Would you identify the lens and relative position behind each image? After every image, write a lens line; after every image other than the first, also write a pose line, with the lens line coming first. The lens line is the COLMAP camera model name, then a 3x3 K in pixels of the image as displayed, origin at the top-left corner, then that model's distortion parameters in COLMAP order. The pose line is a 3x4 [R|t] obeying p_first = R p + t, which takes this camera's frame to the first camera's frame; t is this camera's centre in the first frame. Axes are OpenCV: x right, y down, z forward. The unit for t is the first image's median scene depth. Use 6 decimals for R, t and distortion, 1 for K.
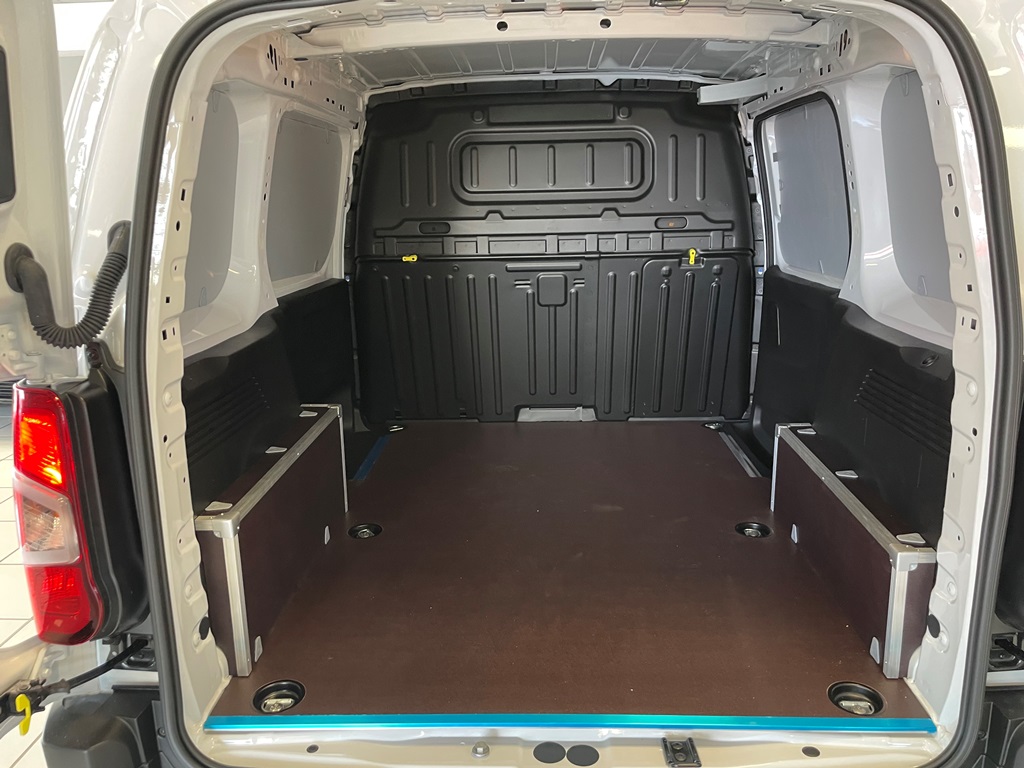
lens RADIAL K [[766.2, 0, 512.0], [0, 766.2, 384.0], [0, 0, 1]] dist [0.105142, -0.127885]
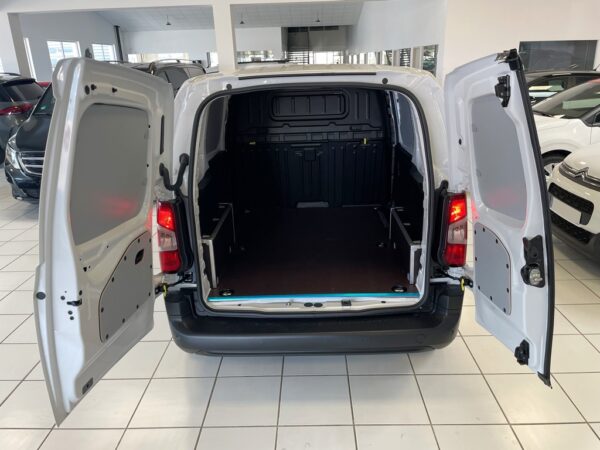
lens RADIAL K [[449.0, 0, 300.0], [0, 449.0, 225.0], [0, 0, 1]] dist [0.105142, -0.127885]
pose [[0.999690, -0.017446, 0.017787, -0.009772], [0.015730, 0.995594, 0.092441, -0.033610], [-0.019321, -0.092132, 0.995559, -0.507922]]
